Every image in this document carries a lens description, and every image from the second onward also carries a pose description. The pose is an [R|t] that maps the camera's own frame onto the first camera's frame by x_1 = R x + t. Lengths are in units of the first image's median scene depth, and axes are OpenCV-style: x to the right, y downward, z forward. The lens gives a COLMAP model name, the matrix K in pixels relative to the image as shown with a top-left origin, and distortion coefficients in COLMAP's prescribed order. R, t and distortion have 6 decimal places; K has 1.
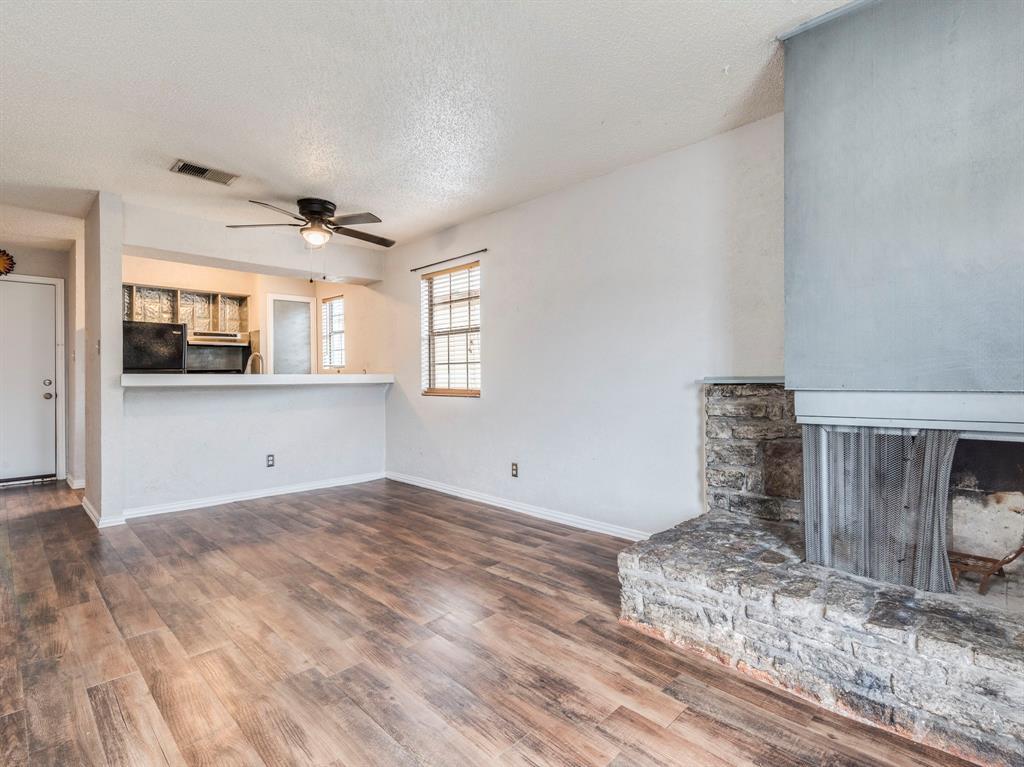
lens RADIAL K [[506.3, 0, 518.4], [0, 506.3, 382.9], [0, 0, 1]] dist [0.001217, 0.000405]
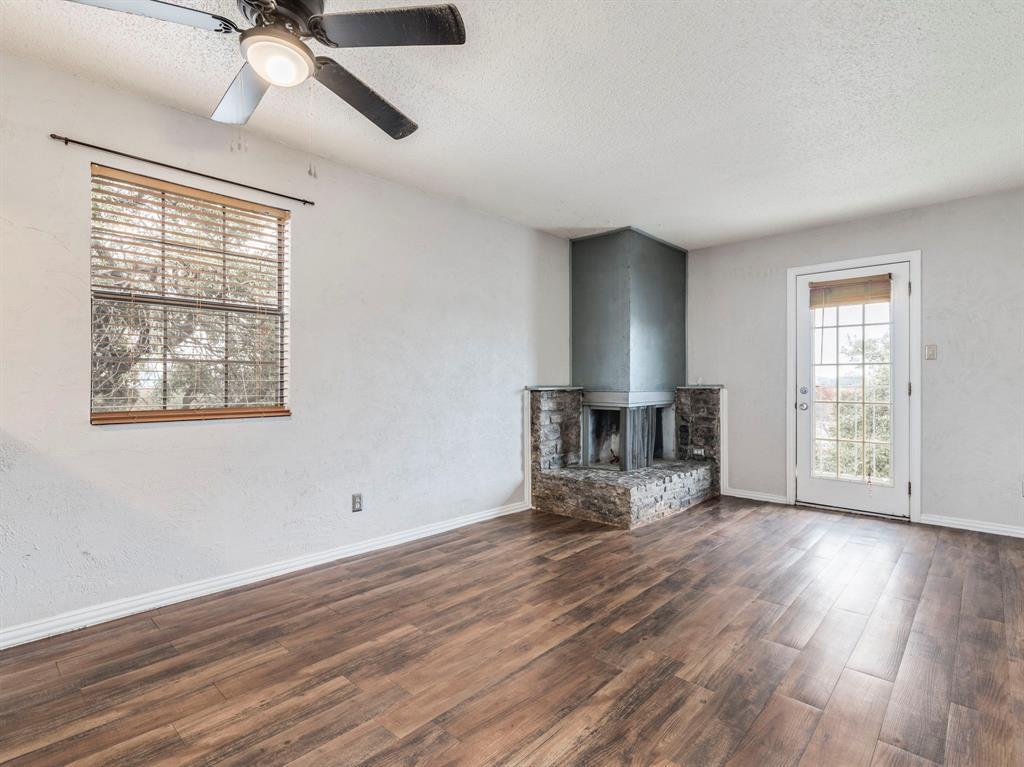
lens RADIAL K [[506.3, 0, 518.4], [0, 506.3, 382.9], [0, 0, 1]] dist [0.001217, 0.000405]
pose [[-0.028202, 0.010330, 0.999549, -1.168361], [0.009958, 0.999900, -0.010053, -0.006250], [-0.999553, 0.009670, -0.028302, 1.114068]]
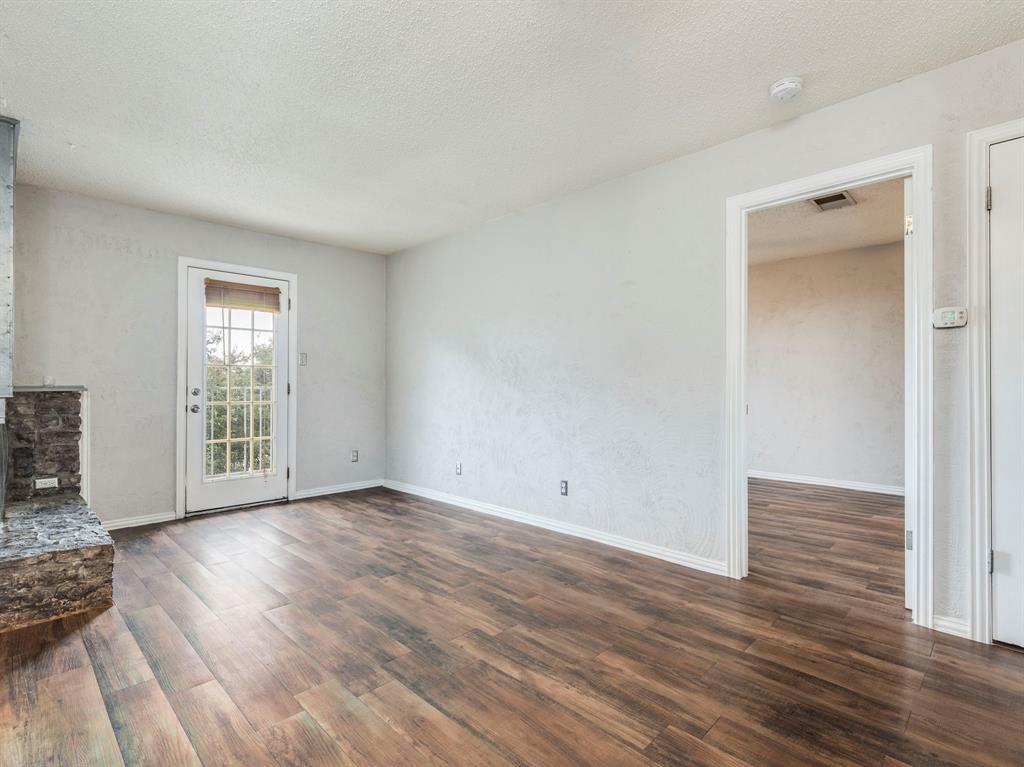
lens RADIAL K [[506.3, 0, 518.4], [0, 506.3, 382.9], [0, 0, 1]] dist [0.001217, 0.000405]
pose [[-0.999950, 0.009942, -0.000705, -0.543972], [0.009939, 0.999942, 0.004124, -0.012137], [0.000746, 0.004117, -0.999991, 1.659767]]
